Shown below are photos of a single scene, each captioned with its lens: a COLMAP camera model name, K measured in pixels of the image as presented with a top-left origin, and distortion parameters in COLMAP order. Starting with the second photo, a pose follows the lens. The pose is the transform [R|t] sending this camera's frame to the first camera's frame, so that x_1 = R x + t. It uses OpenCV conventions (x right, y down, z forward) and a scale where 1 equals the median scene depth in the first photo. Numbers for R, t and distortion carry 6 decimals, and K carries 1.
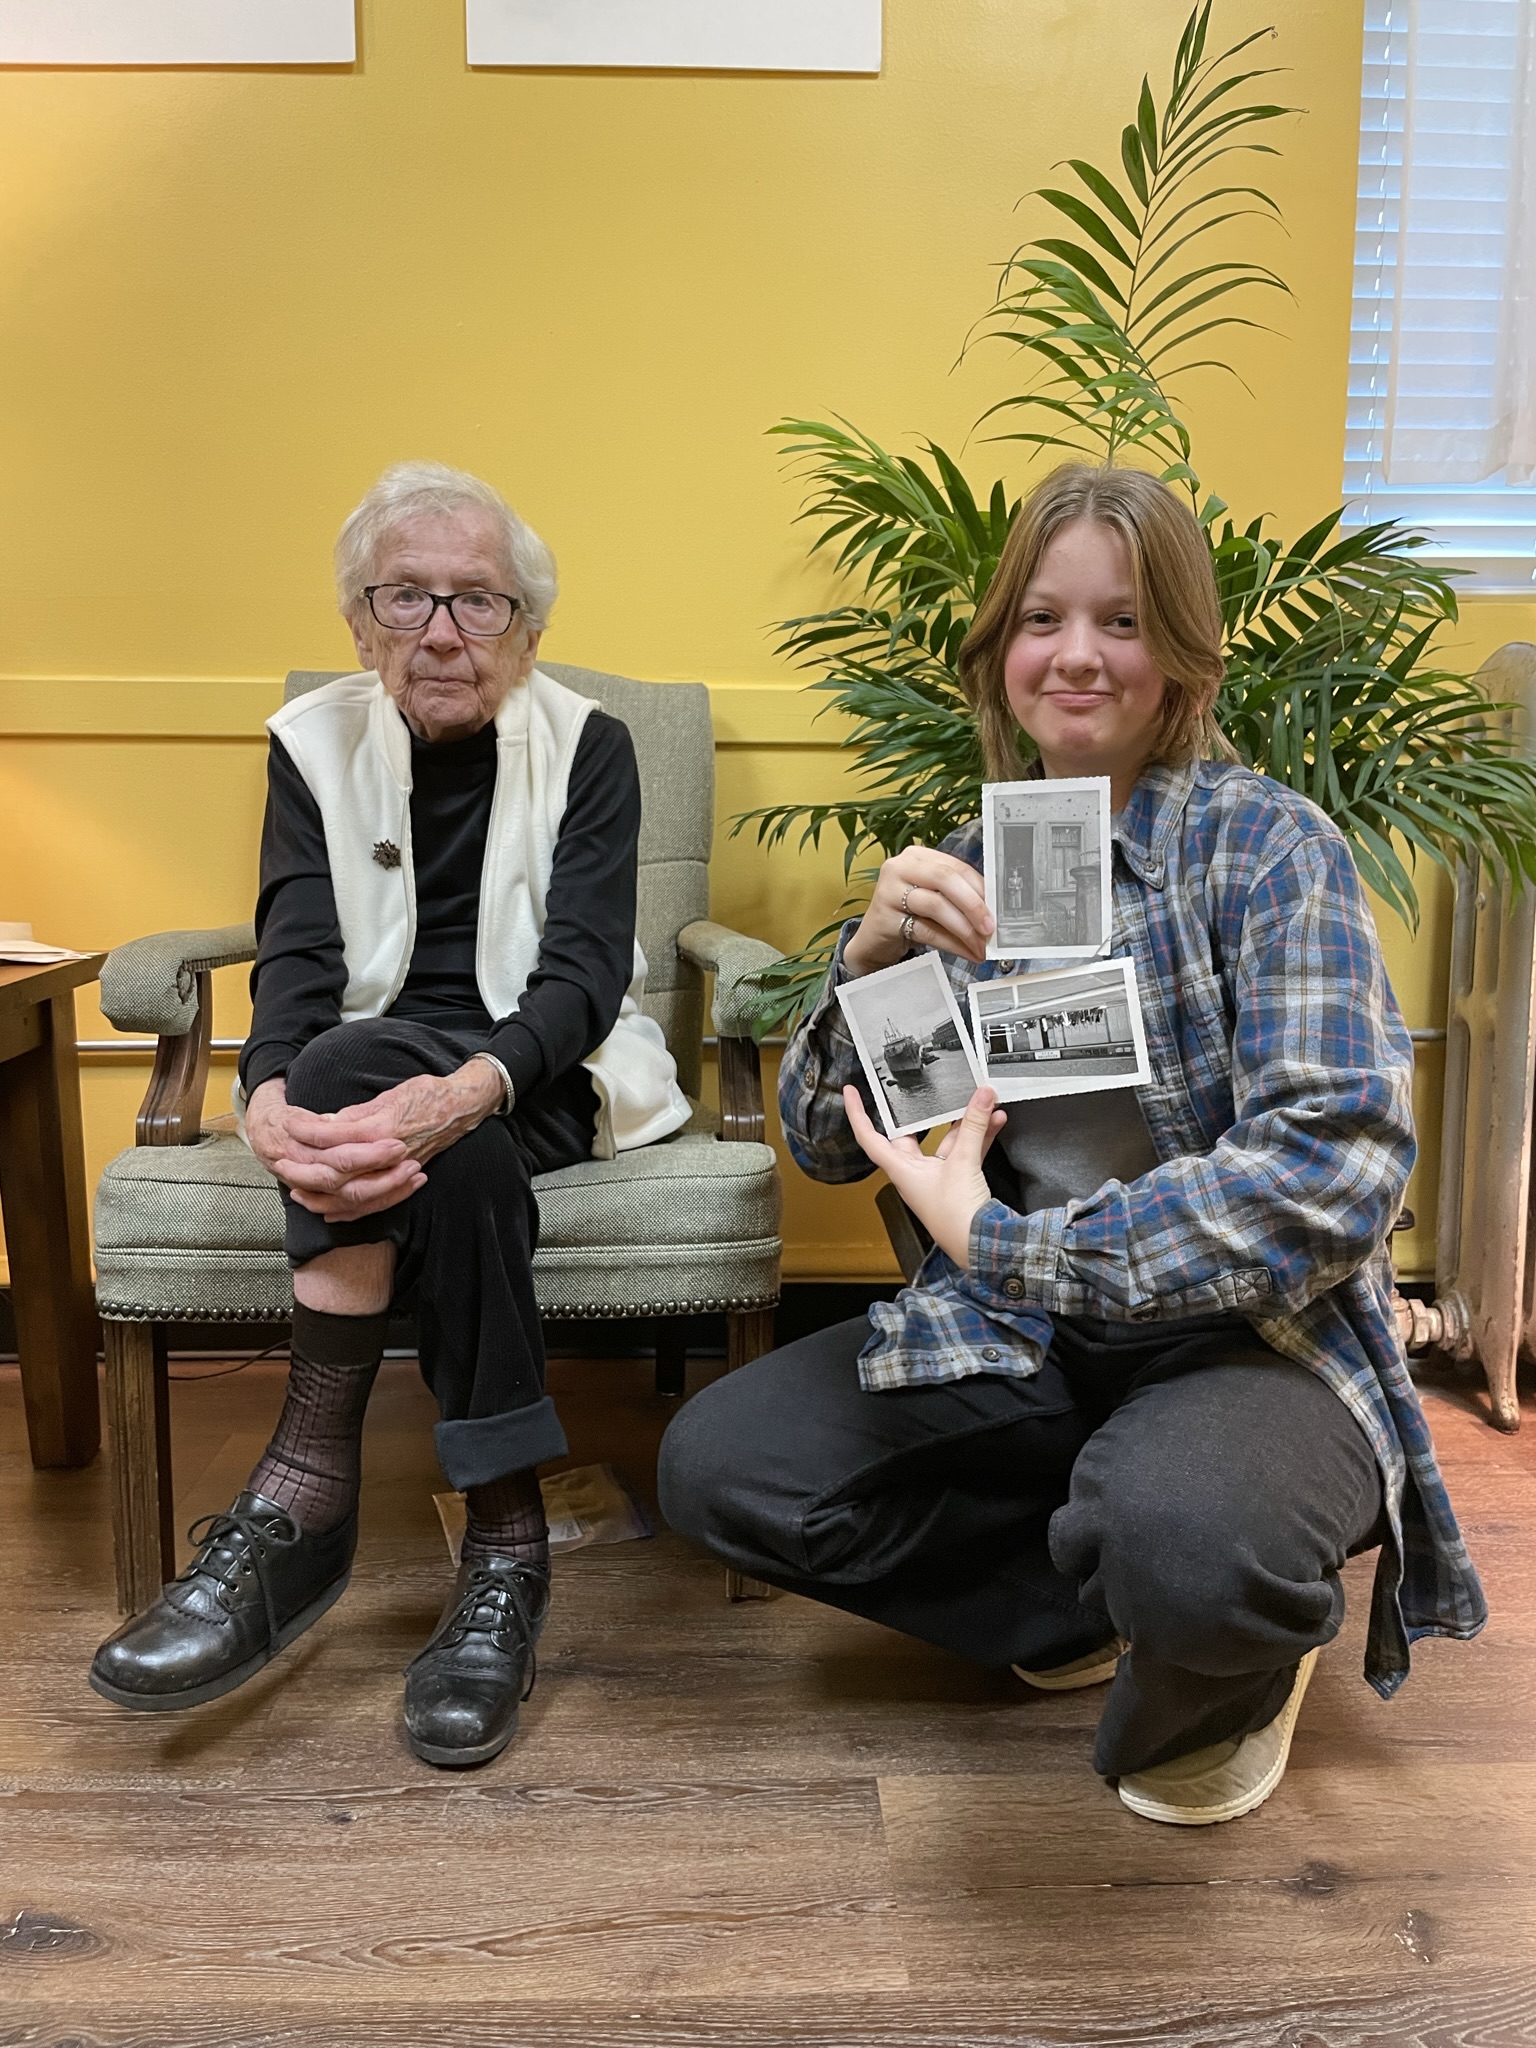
lens RADIAL K [[1564.0, 0, 781.5], [0, 1564.0, 1018.2], [0, 0, 1]] dist [0.096889, -0.134187]
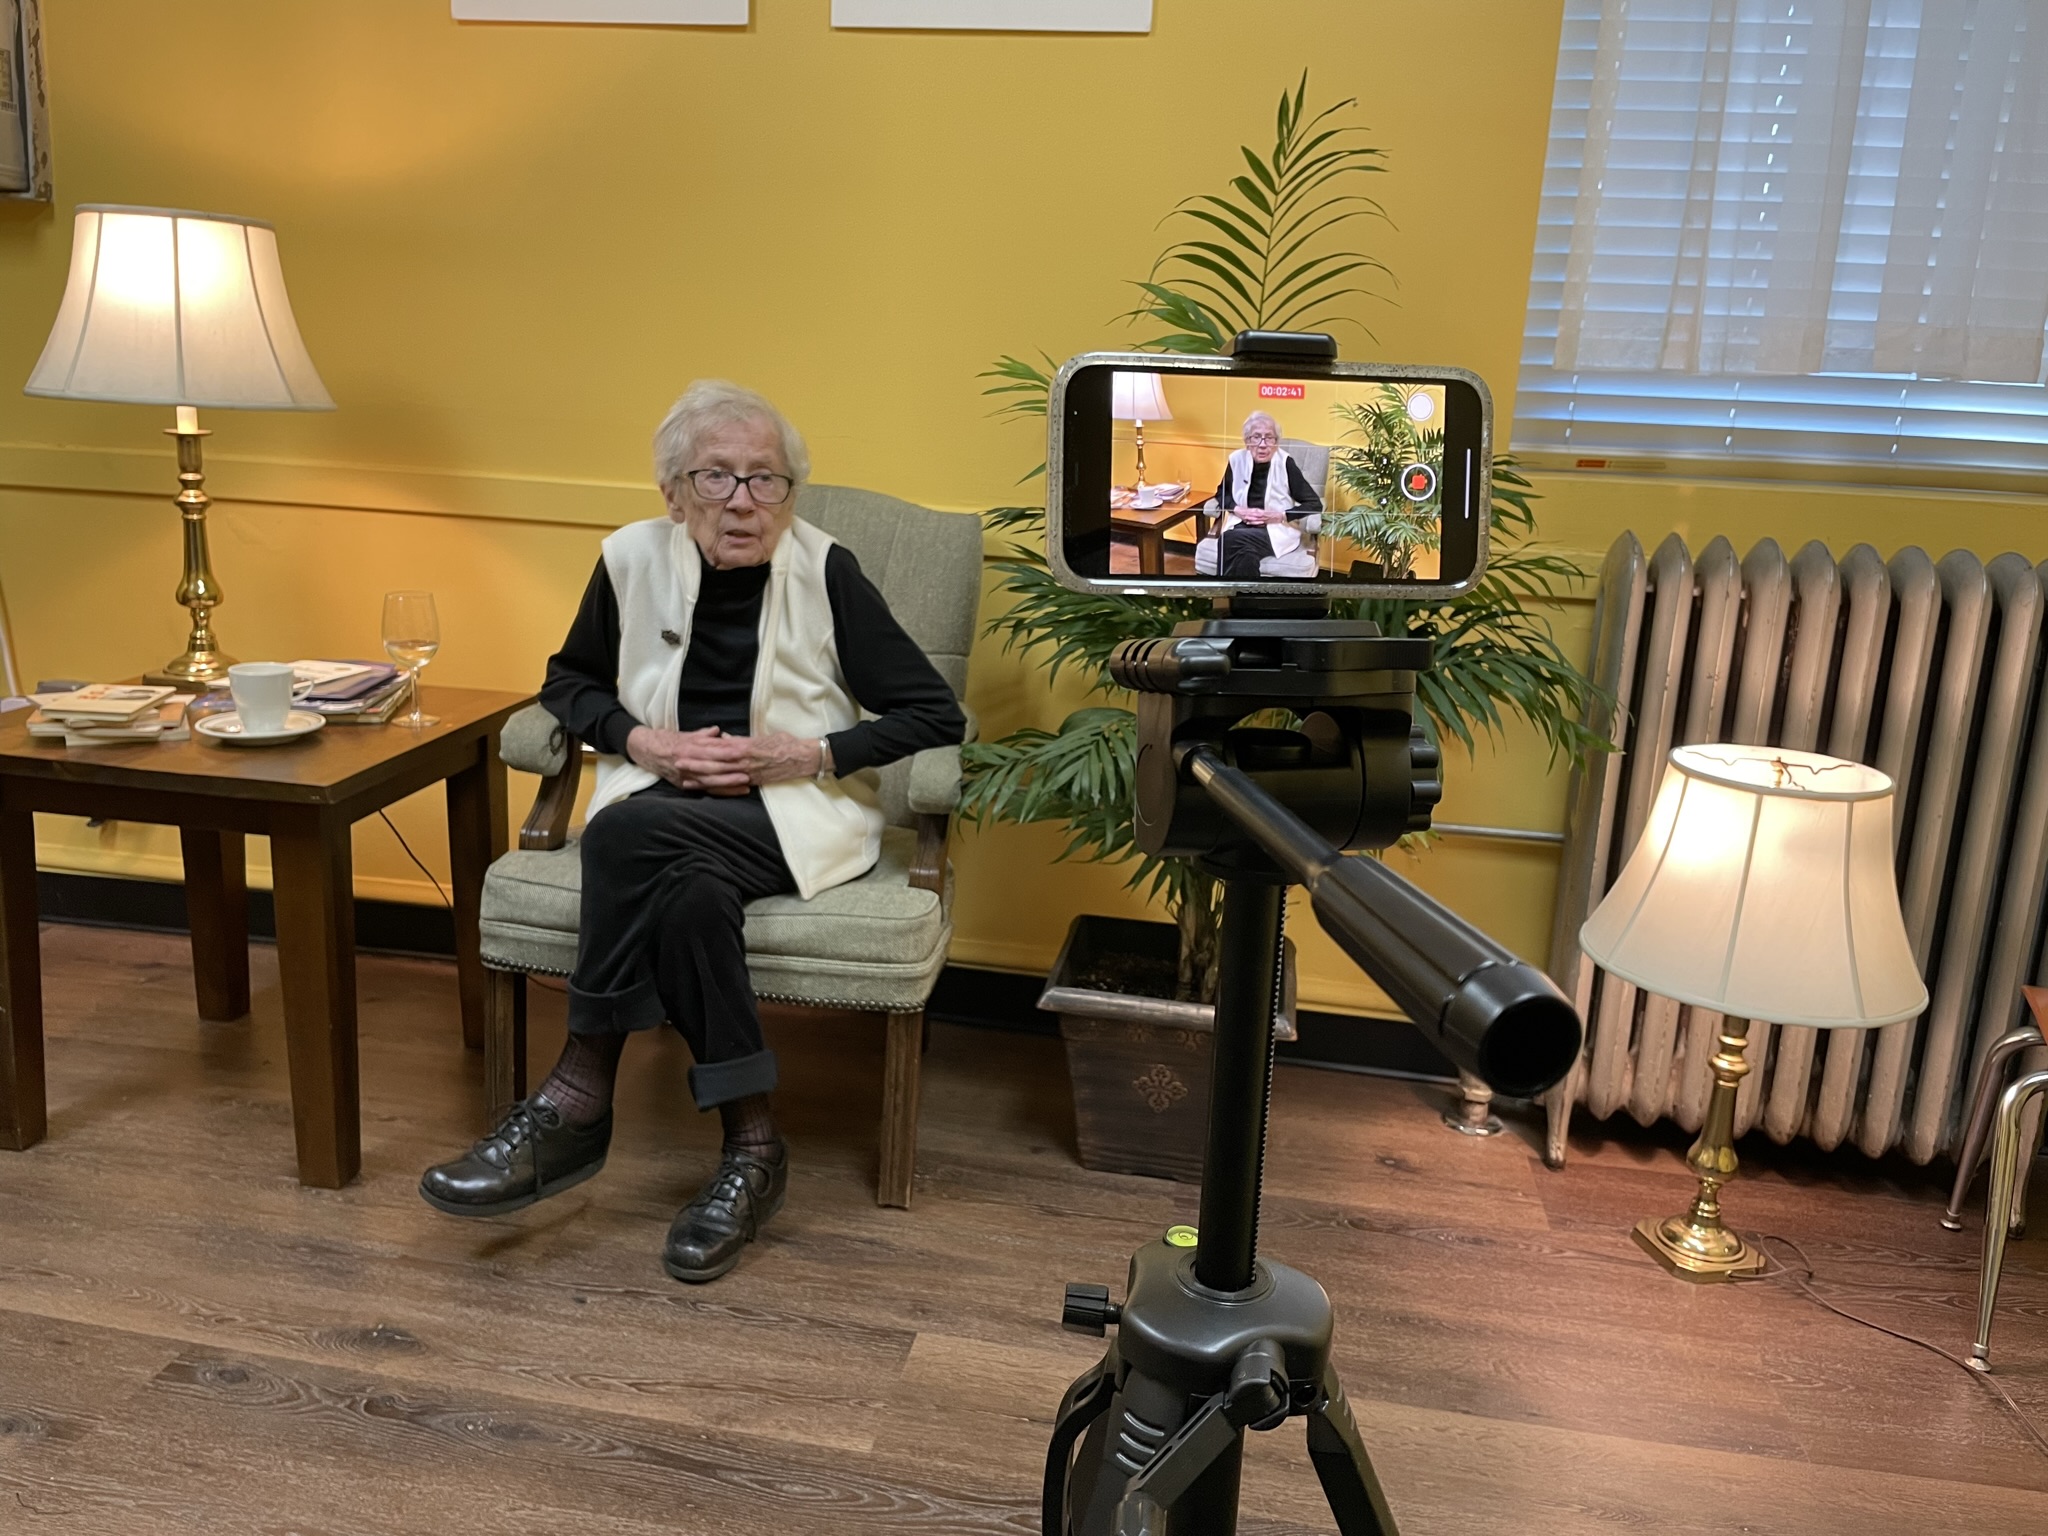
lens RADIAL K [[1552.5, 0, 1019.4], [0, 1552.5, 765.7], [0, 0, 1]] dist [0.087590, -0.122717]
pose [[0.977663, 0.095760, -0.187095, 0.339391], [-0.079816, 0.992648, 0.090989, -0.179176], [0.194432, -0.074023, 0.978119, -0.358417]]
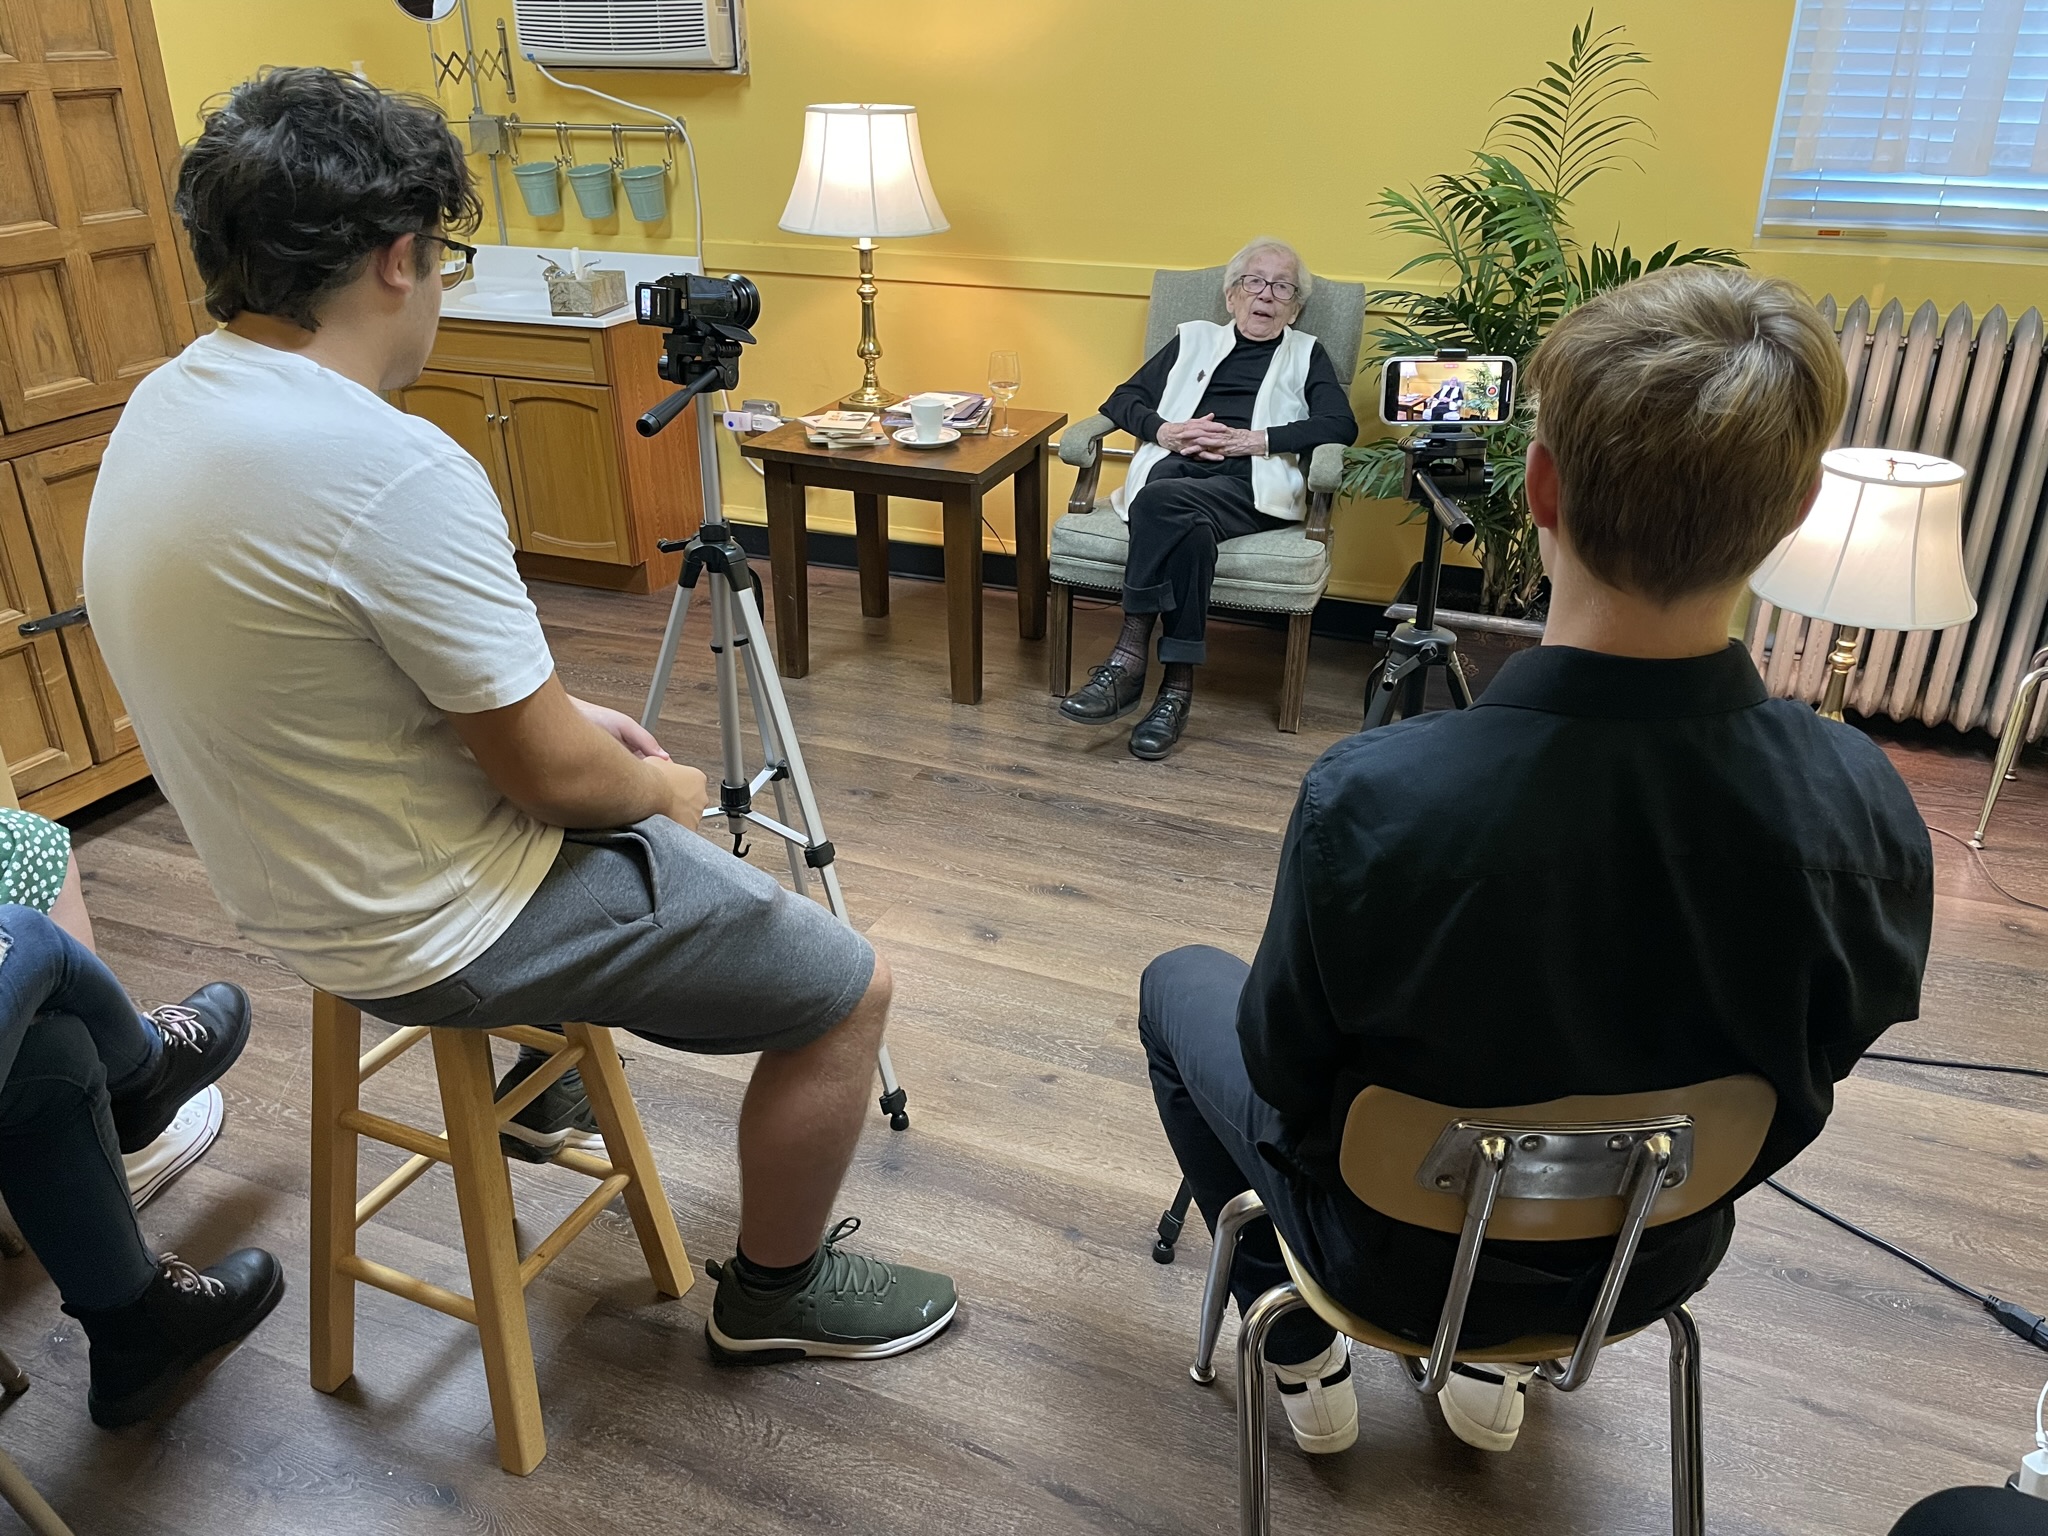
lens RADIAL K [[1542.8, 0, 1024.0], [0, 1542.8, 768.0], [0, 0, 1]] dist [0.092200, -0.124130]
pose [[0.909106, 0.179458, -0.375927, 0.541942], [-0.060961, 0.950044, 0.306105, -0.293231], [0.412080, -0.255365, 0.874631, -1.320087]]
